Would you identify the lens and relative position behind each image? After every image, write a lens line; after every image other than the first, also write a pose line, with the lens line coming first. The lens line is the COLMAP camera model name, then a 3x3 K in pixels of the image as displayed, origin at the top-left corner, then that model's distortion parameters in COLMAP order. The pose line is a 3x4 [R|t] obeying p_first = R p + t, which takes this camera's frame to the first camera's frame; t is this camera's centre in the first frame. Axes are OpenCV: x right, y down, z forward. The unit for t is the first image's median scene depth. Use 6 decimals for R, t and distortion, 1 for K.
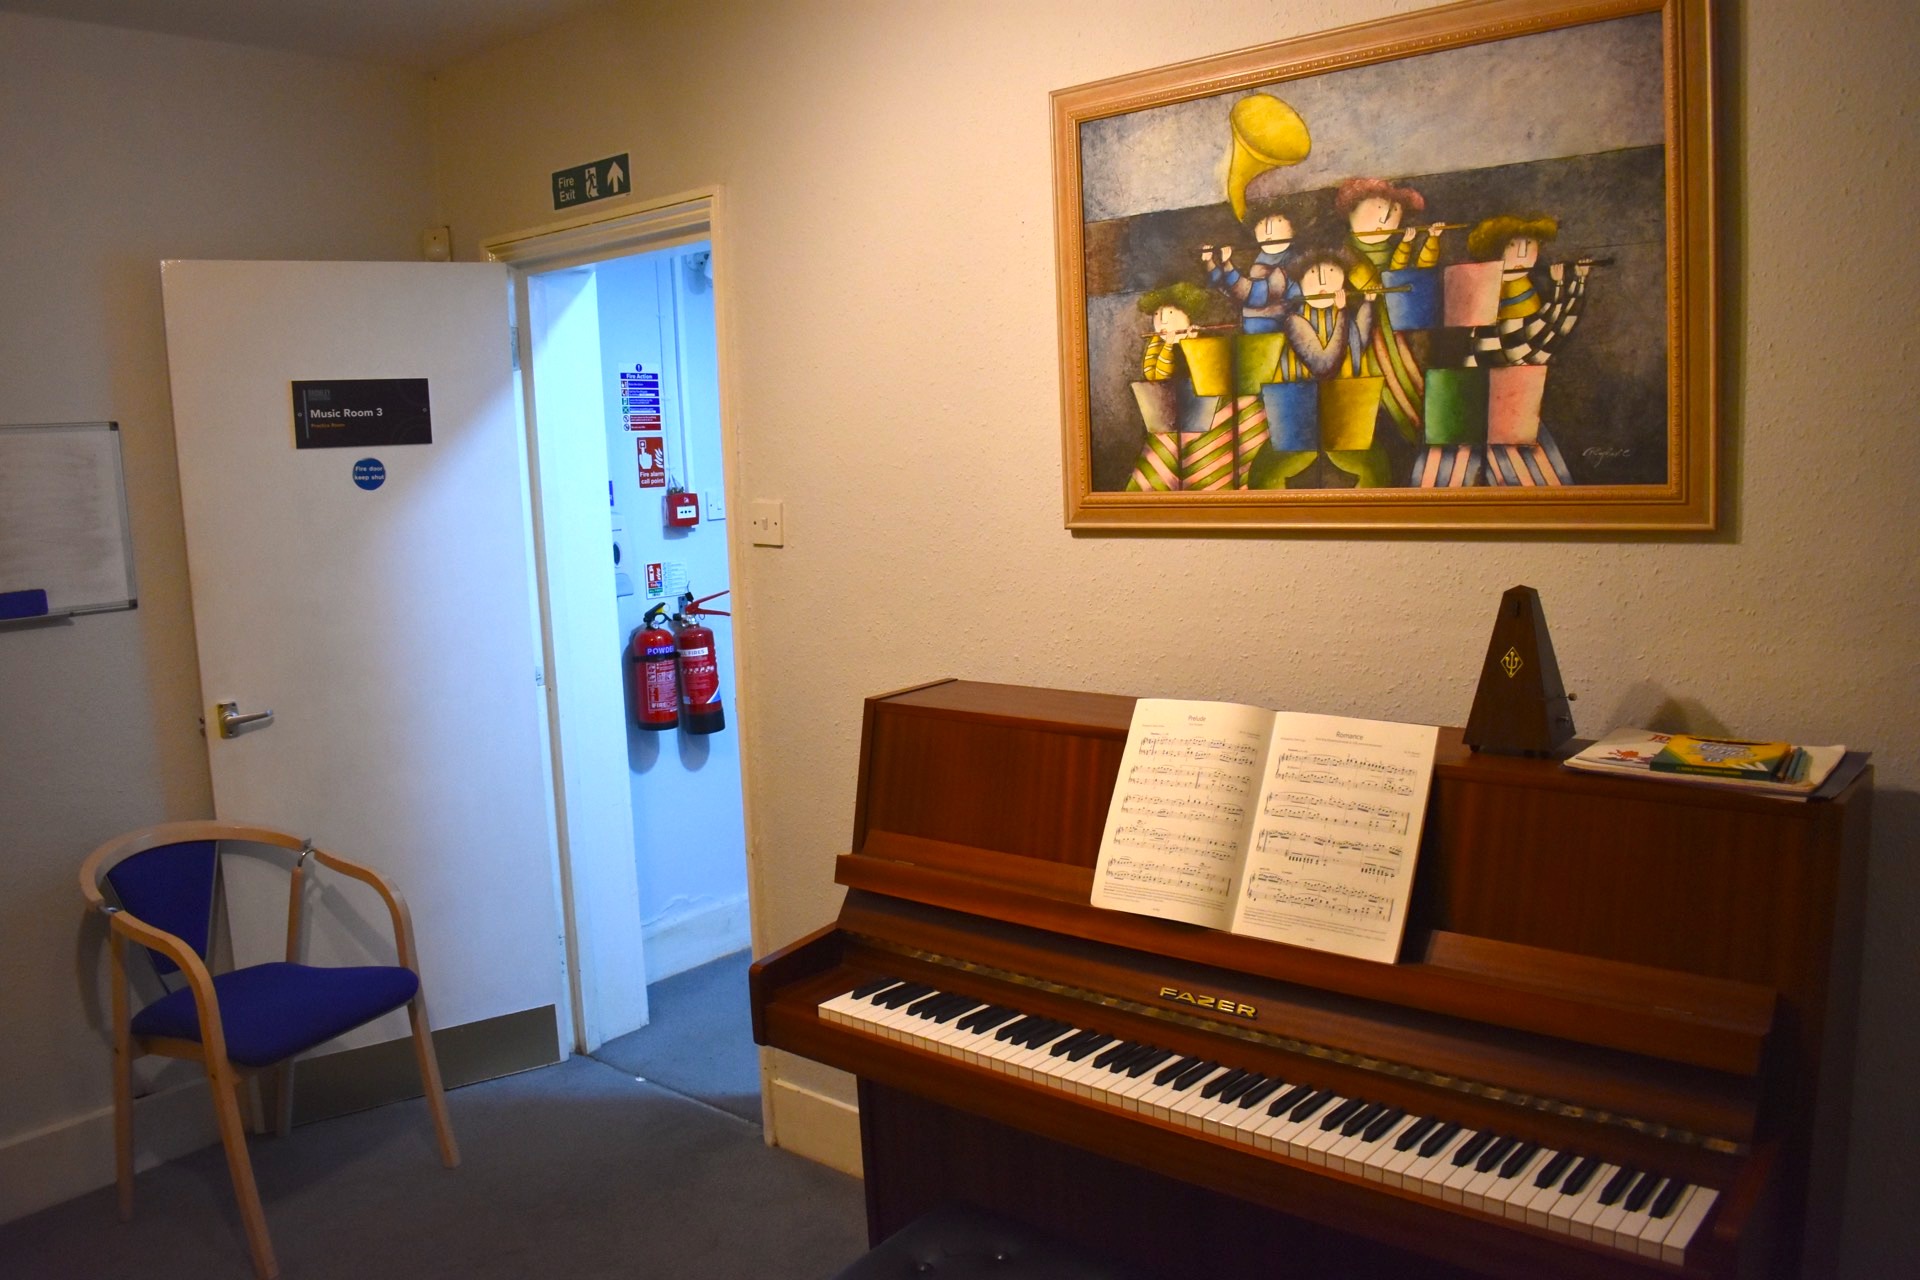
lens RADIAL K [[1533.0, 0, 960.0], [0, 1533.0, 640.0], [0, 0, 1]] dist [-0.088231, 0.007382]
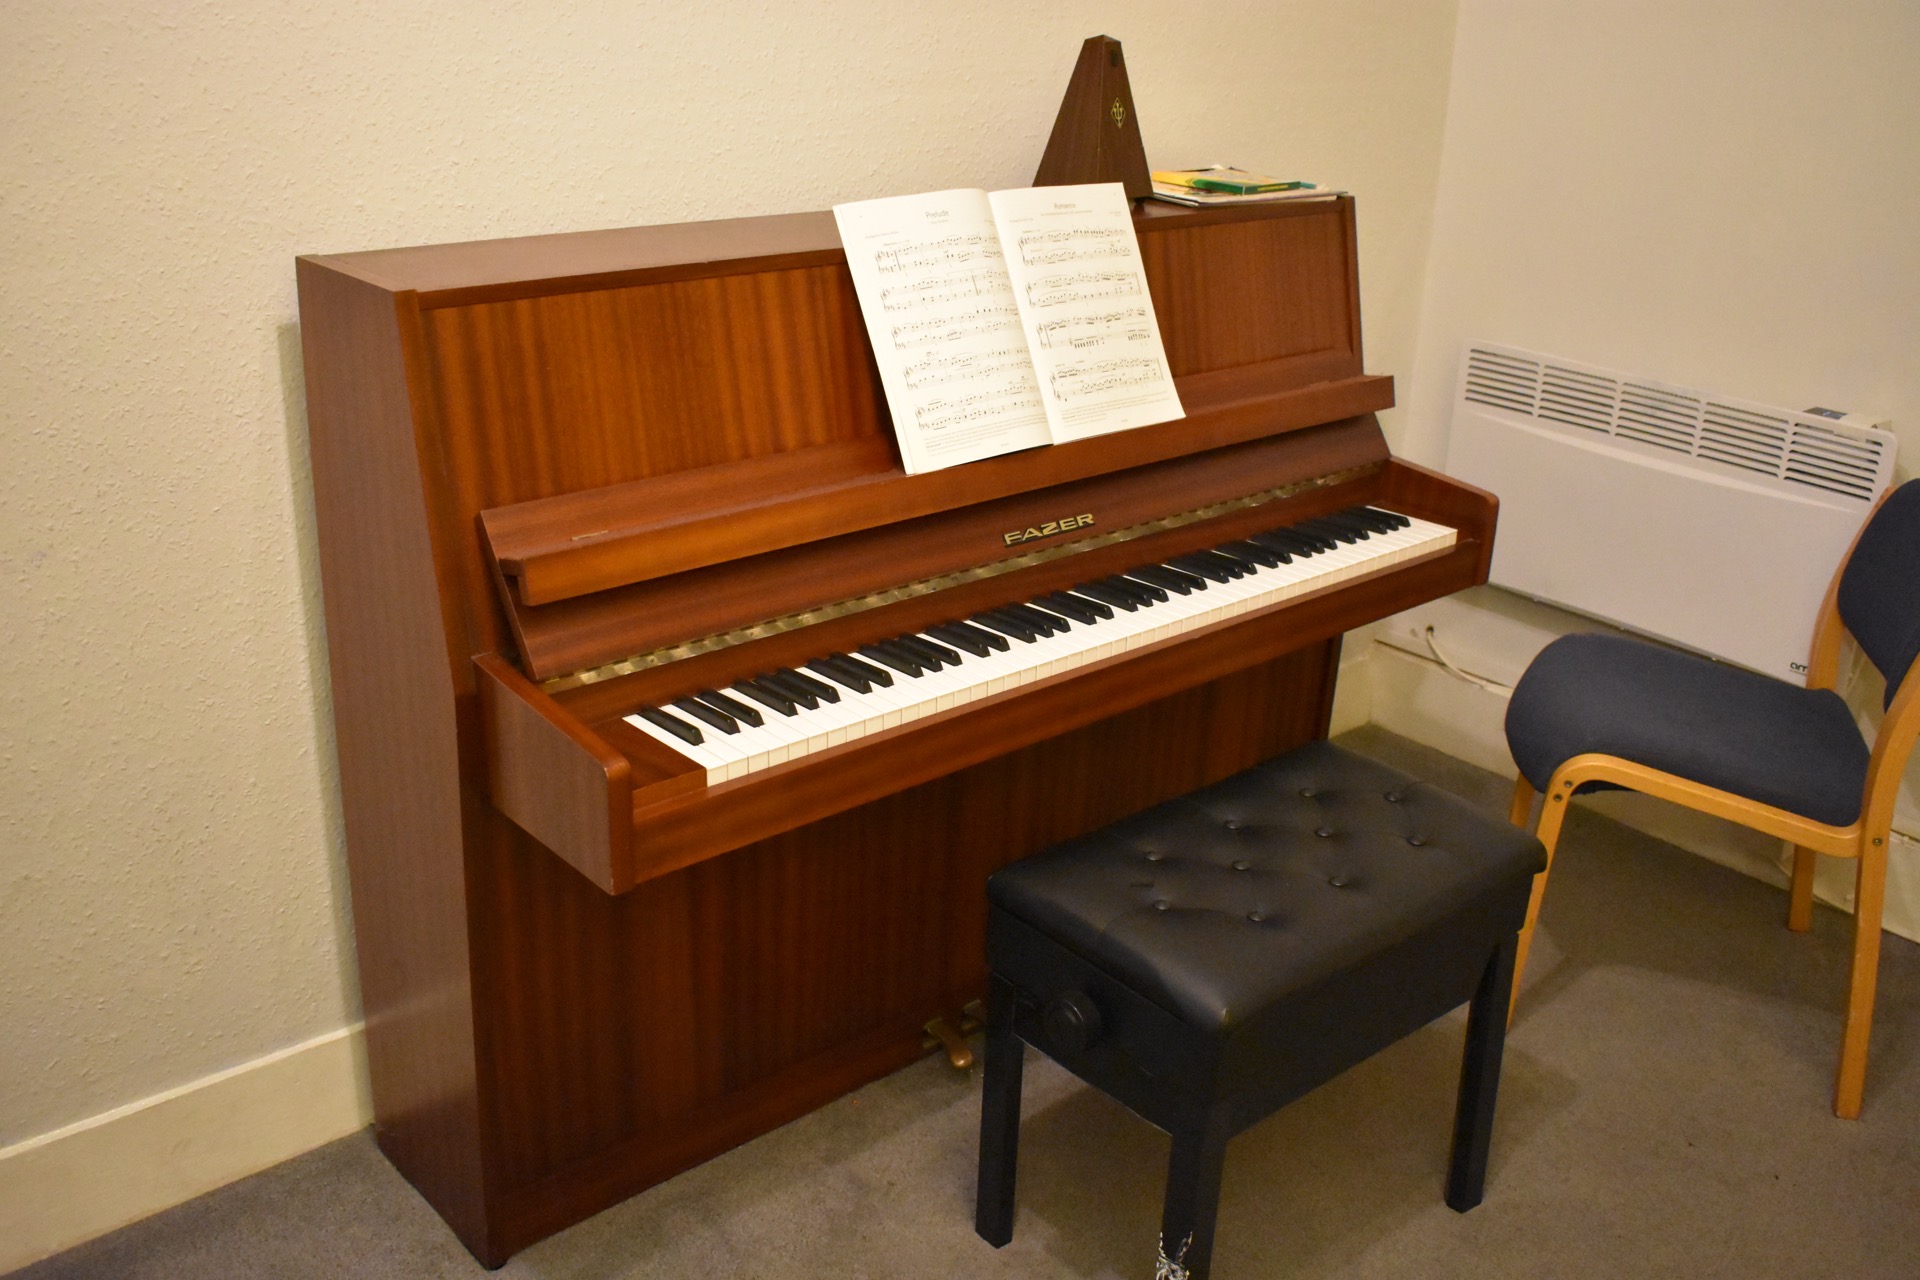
lens RADIAL K [[1765.8, 0, 960.0], [0, 1765.8, 640.0], [0, 0, 1]] dist [-0.079749, 0.006230]
pose [[0.149462, -0.322409, 0.934726, -0.807135], [0.089974, 0.945858, 0.311861, -0.025148], [-0.984665, 0.037489, 0.170379, 0.859939]]
